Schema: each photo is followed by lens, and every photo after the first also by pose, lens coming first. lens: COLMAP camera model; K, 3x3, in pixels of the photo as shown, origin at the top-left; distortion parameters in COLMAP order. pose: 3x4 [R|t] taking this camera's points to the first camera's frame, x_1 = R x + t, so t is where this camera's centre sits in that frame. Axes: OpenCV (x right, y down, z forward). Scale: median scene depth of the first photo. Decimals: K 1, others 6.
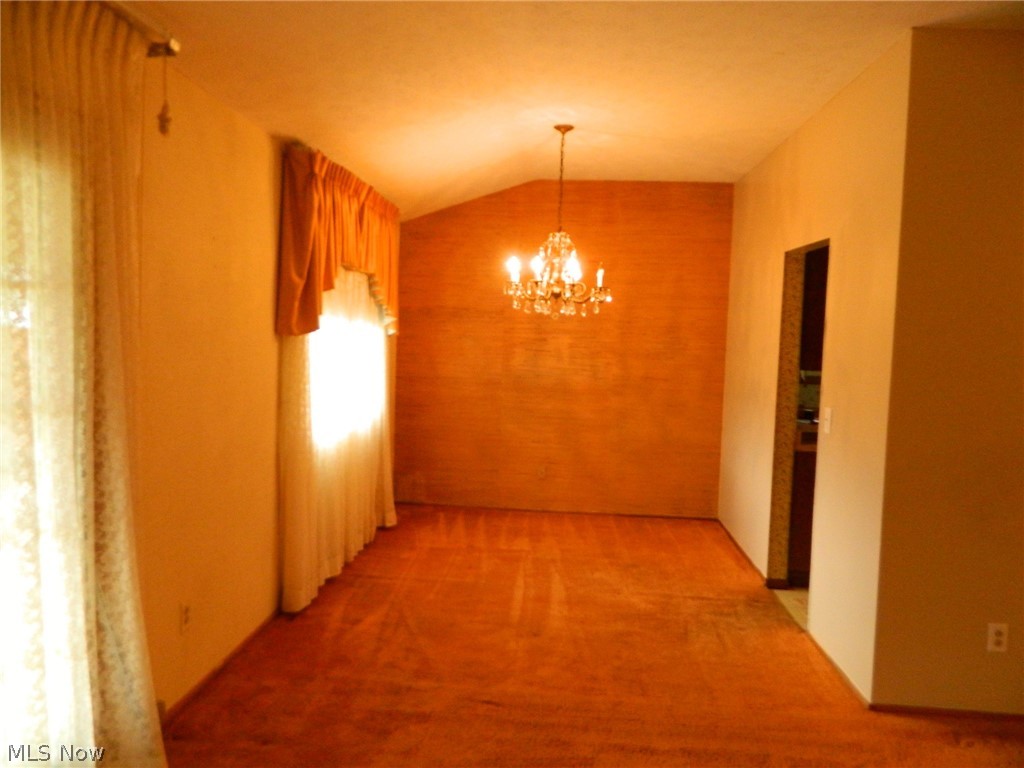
lens RADIAL K [[760.5, 0, 508.0], [0, 760.5, 377.0], [0, 0, 1]] dist [0.009877, -0.008973]
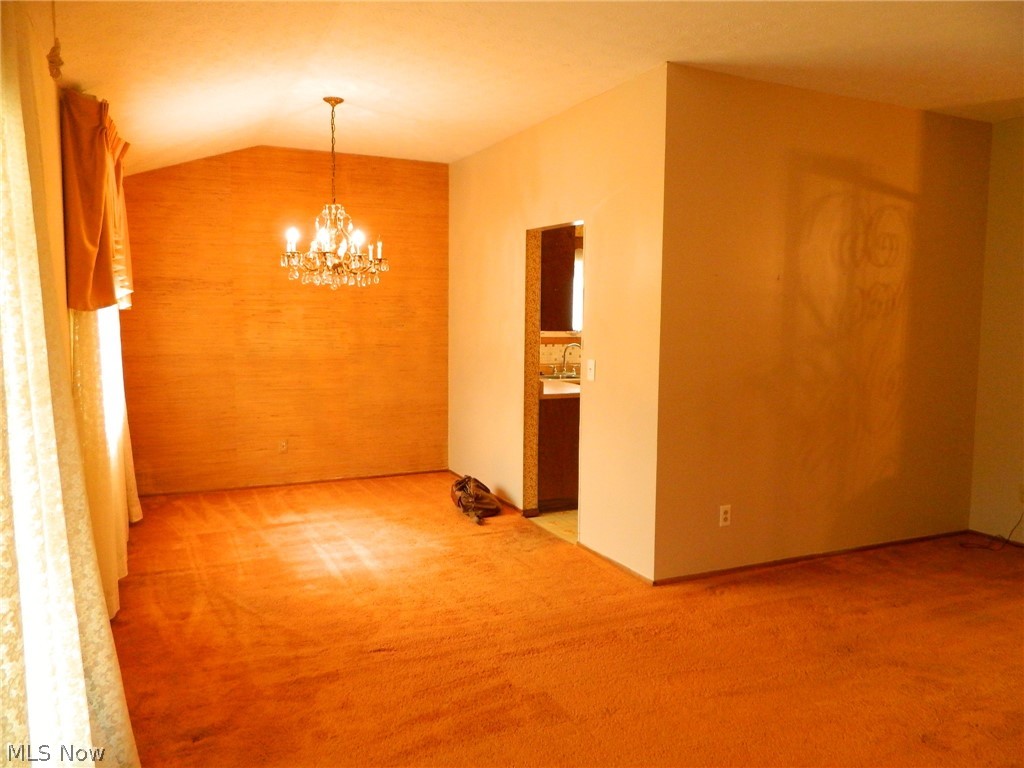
lens RADIAL K [[760.5, 0, 508.0], [0, 760.5, 377.0], [0, 0, 1]] dist [0.009877, -0.008973]
pose [[0.869655, -0.067013, 0.489091, -0.243128], [0.048494, 0.997548, 0.050452, 0.000692], [-0.491273, -0.020158, 0.870773, -0.005088]]
